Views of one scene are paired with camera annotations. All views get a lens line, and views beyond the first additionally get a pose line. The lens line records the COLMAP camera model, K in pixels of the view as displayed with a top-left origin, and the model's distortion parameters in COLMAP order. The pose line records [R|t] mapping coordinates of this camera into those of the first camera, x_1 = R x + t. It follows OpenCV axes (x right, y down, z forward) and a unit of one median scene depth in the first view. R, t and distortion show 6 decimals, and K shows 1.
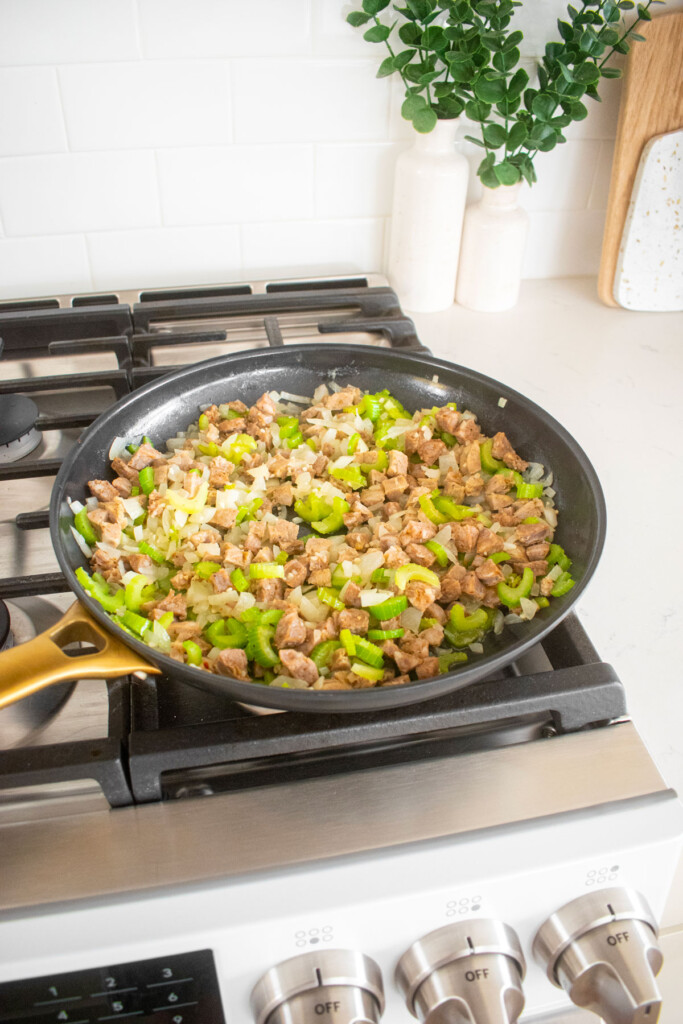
lens RADIAL K [[766.9, 0, 348.4], [0, 766.9, 509.8], [0, 0, 1]] dist [-0.089201, 0.006861]
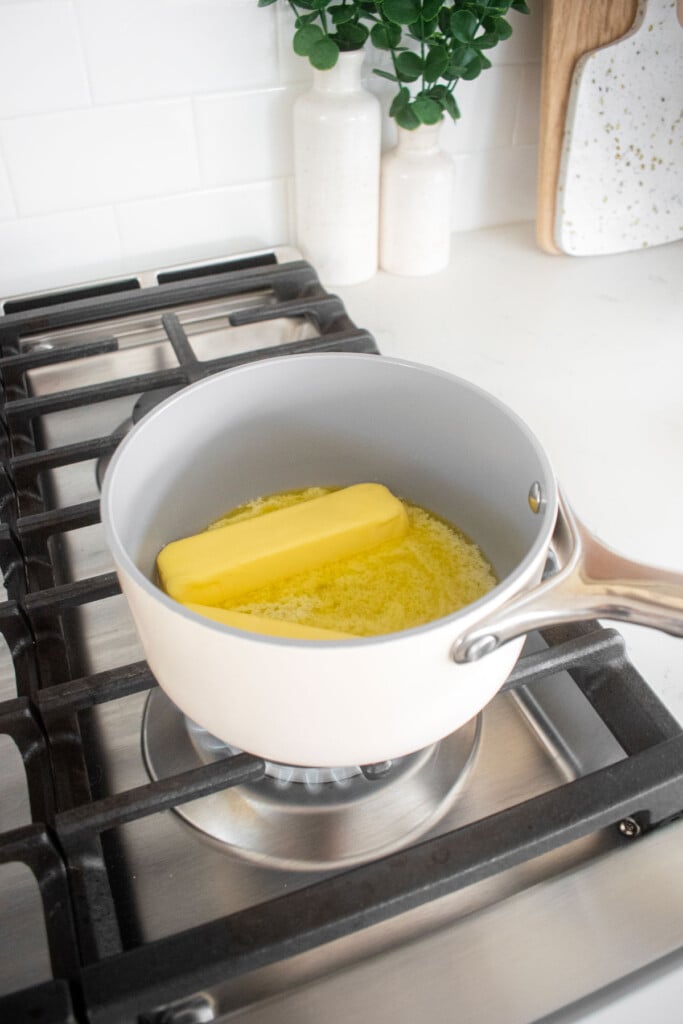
lens RADIAL K [[766.1, 0, 341.5], [0, 766.1, 512.0], [0, 0, 1]] dist [-0.087195, 0.001688]
pose [[0.984659, -0.142012, 0.101390, -0.033352], [0.137301, 0.989161, 0.052055, -0.062426], [-0.107684, -0.037335, 0.993484, 0.170545]]
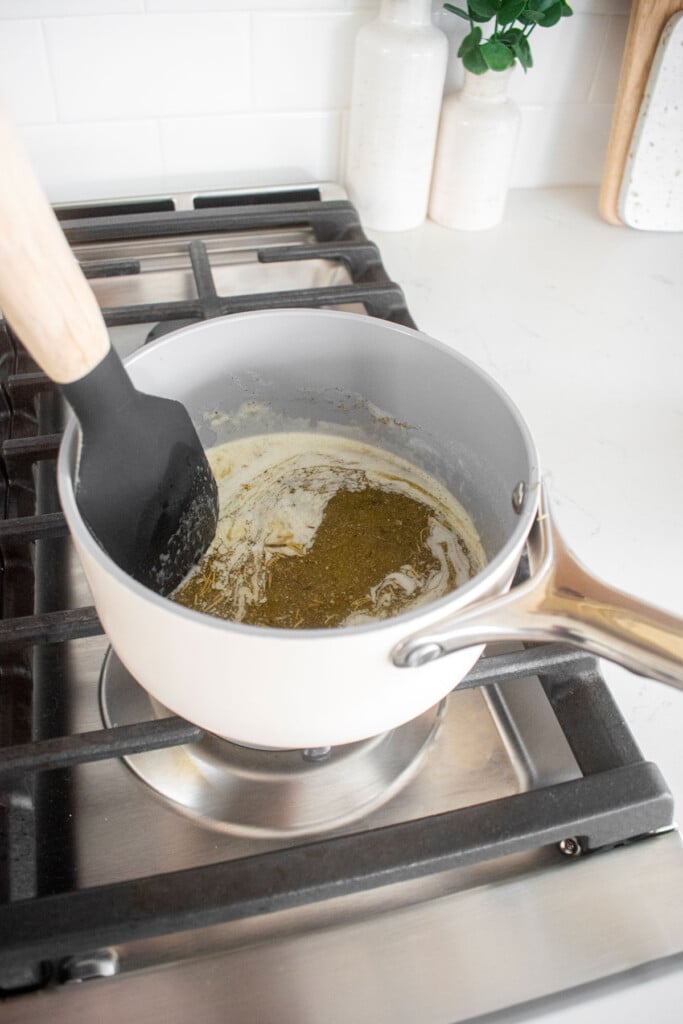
lens RADIAL K [[766.9, 0, 348.4], [0, 766.9, 509.8], [0, 0, 1]] dist [-0.089201, 0.006861]
pose [[0.998512, -0.015997, 0.052125, 0.008495], [0.009267, 0.991874, 0.126884, -0.078965], [-0.053731, -0.126212, 0.990547, 0.190363]]
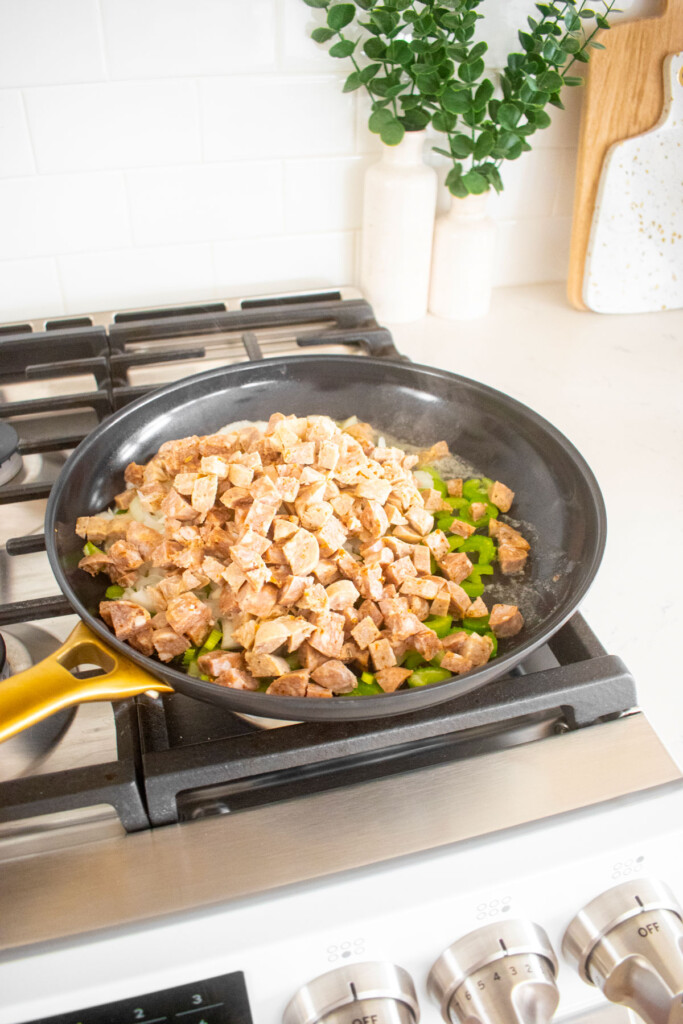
lens RADIAL K [[766.9, 0, 348.4], [0, 766.9, 509.8], [0, 0, 1]] dist [-0.089201, 0.006861]
pose [[0.997779, -0.049260, 0.044833, -0.027957], [0.050381, 0.998436, -0.024223, 0.009266], [-0.043570, 0.026428, 0.998701, 0.004428]]
